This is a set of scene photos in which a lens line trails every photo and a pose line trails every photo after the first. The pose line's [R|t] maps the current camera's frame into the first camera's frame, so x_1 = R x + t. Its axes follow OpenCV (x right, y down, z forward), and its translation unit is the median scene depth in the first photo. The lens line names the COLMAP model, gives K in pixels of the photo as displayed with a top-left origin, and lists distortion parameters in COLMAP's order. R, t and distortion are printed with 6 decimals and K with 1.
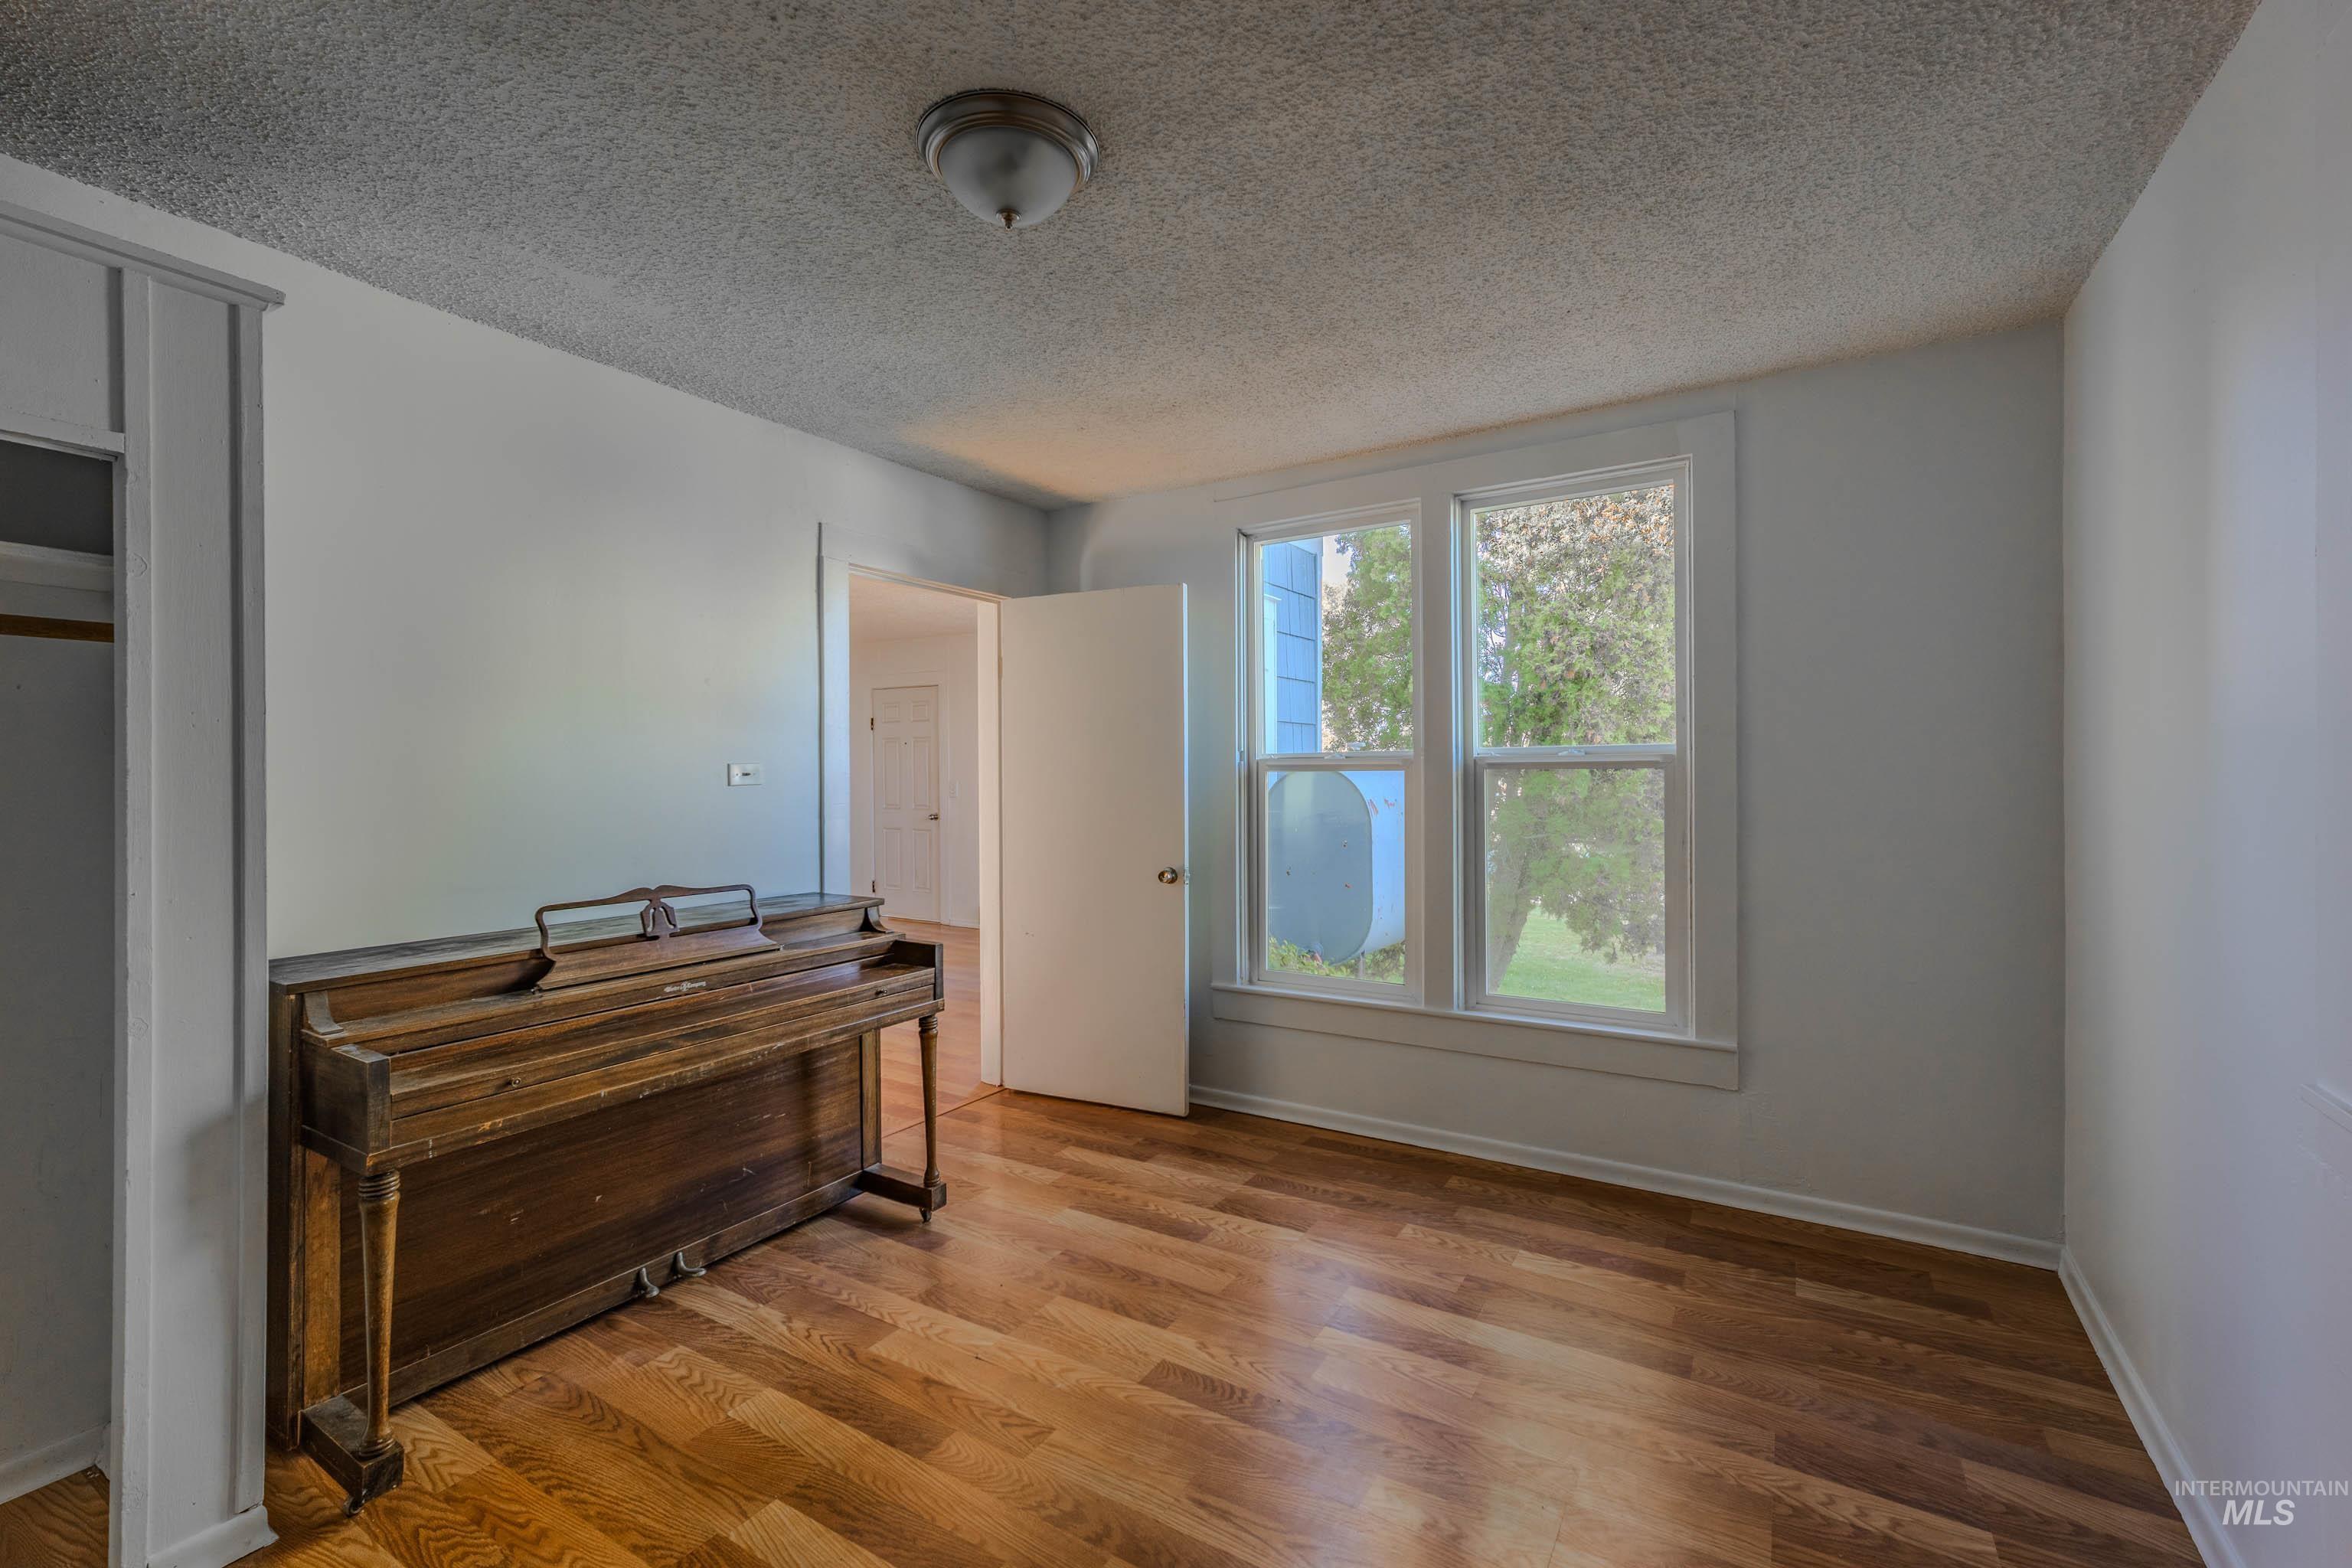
lens RADIAL K [[1006.6, 0, 1174.3], [0, 1006.6, 775.6], [0, 0, 1]] dist [-0.003342, 0.007558]
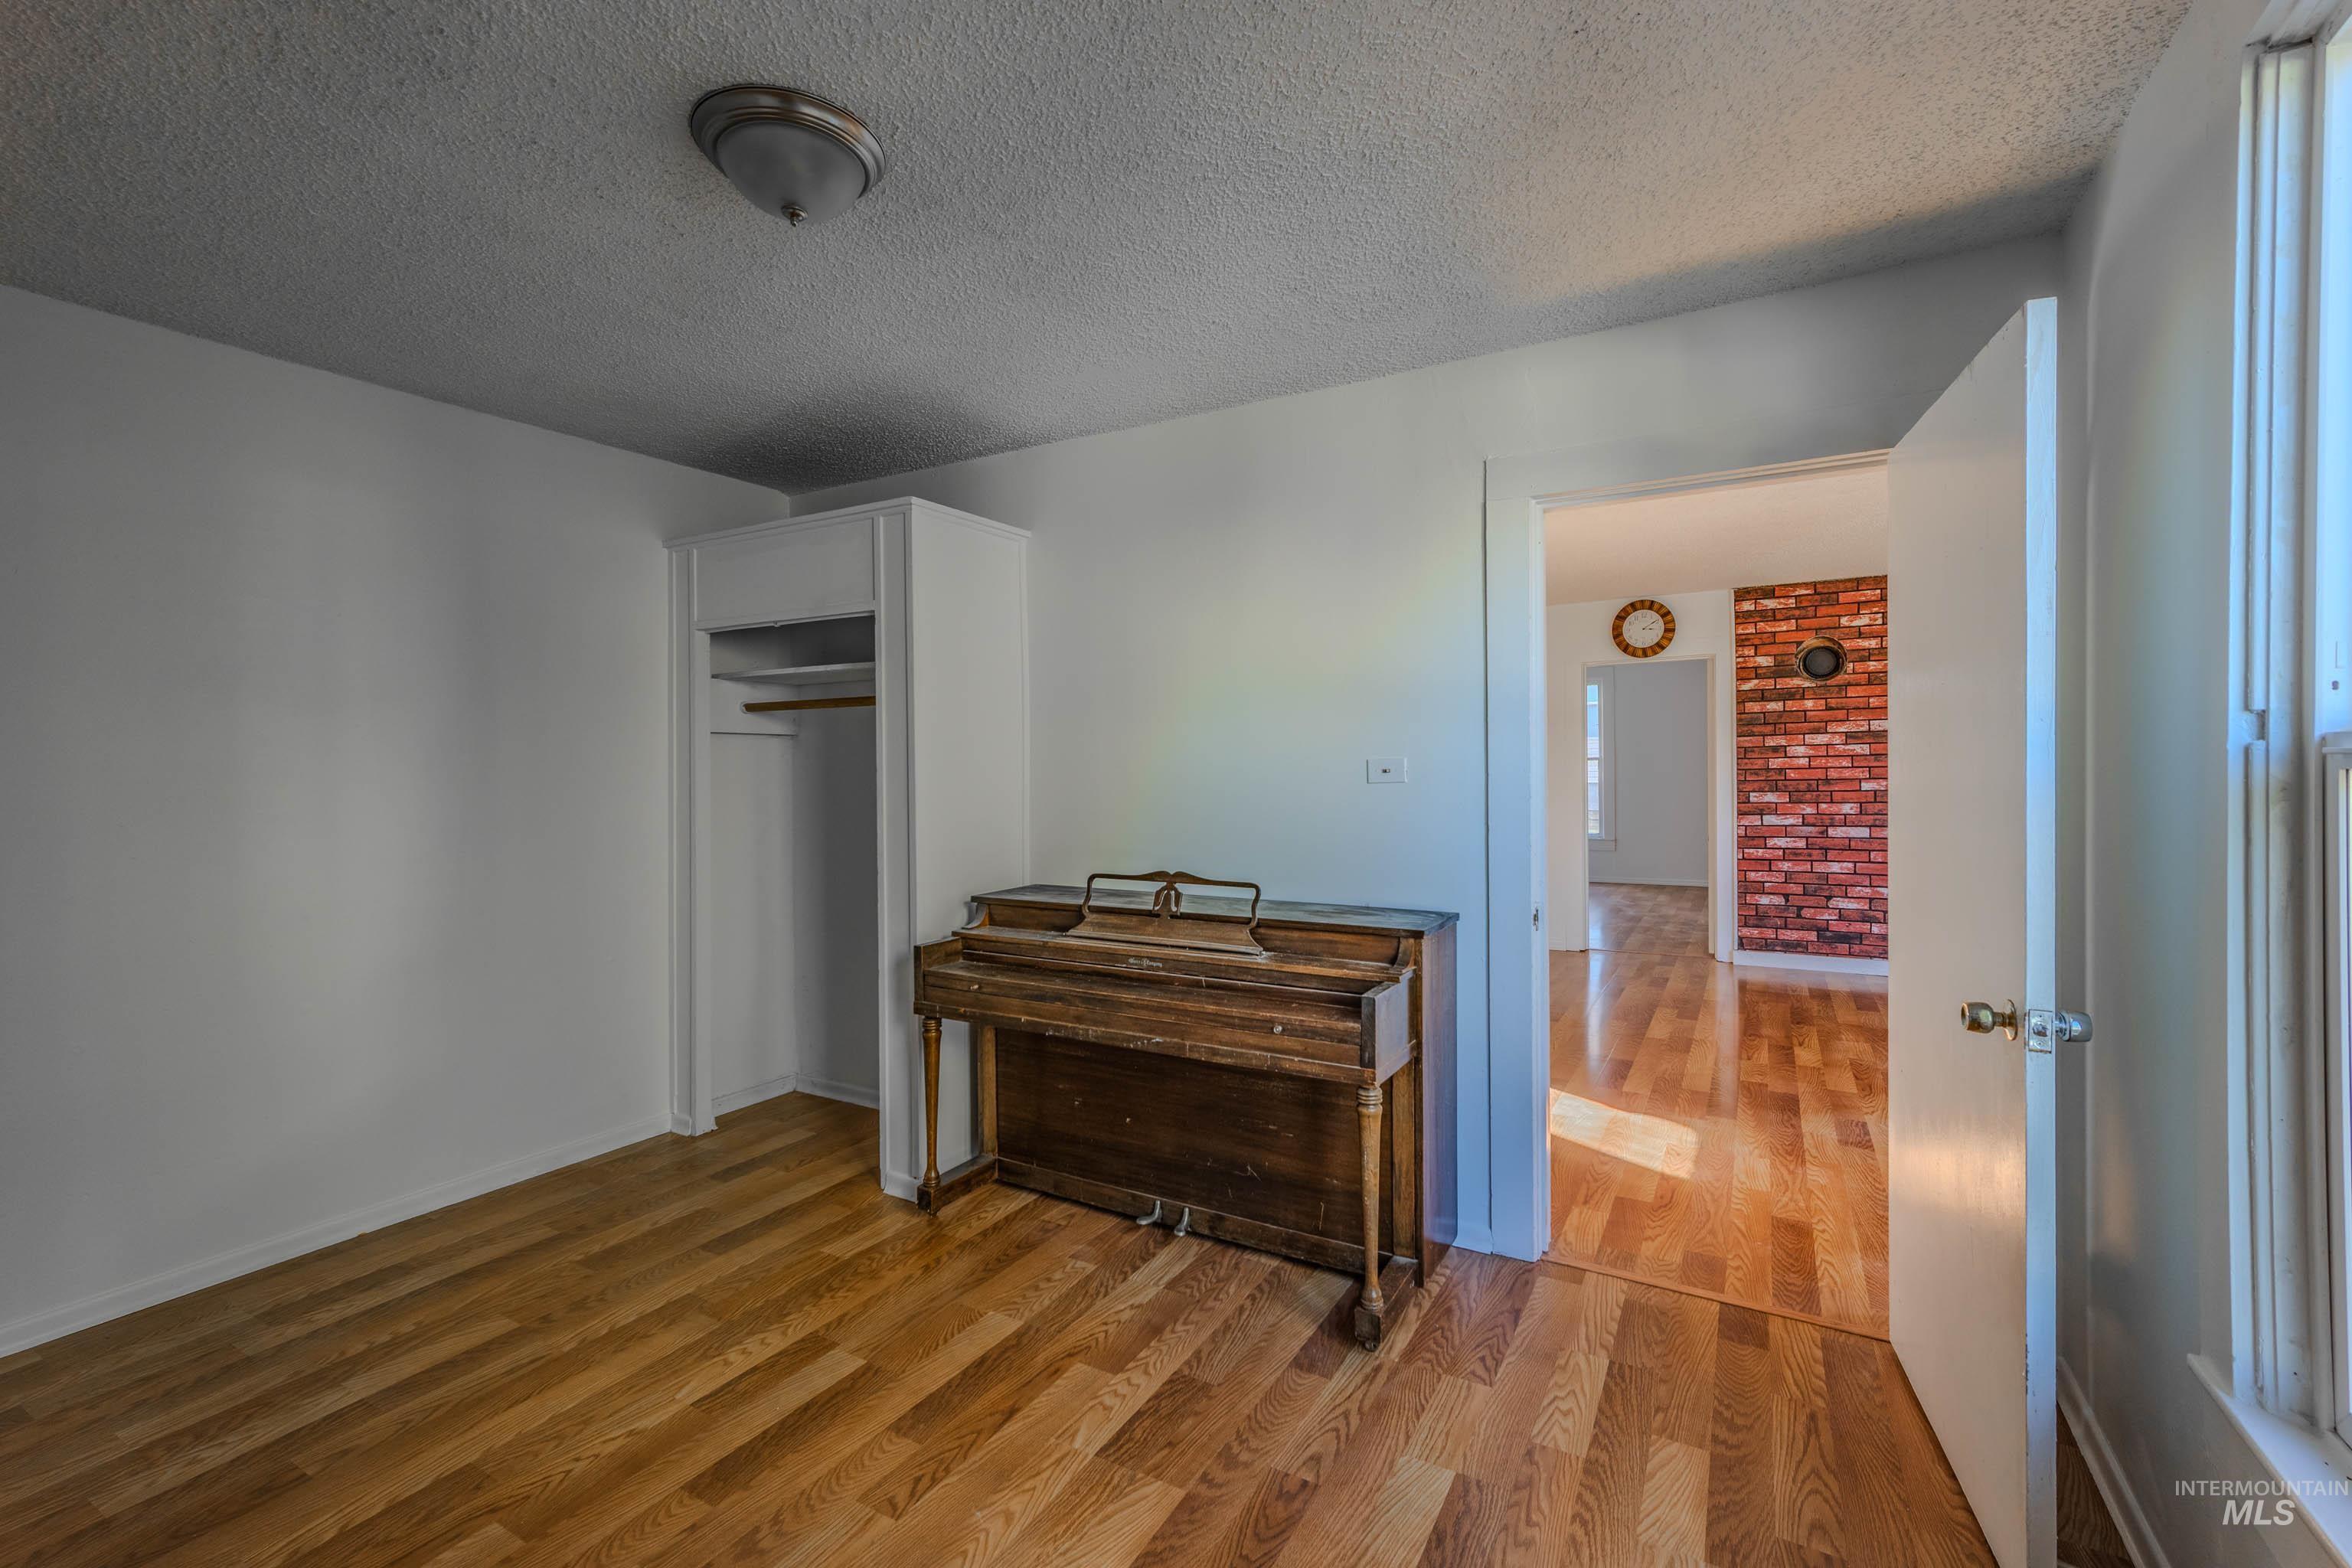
lens RADIAL K [[1006.6, 0, 1174.3], [0, 1006.6, 775.6], [0, 0, 1]] dist [-0.003342, 0.007558]
pose [[0.026803, 0.010861, -0.999582, 0.632972], [0.000971, 0.999940, 0.010891, -0.009437], [0.999640, -0.001263, 0.026791, 1.012356]]
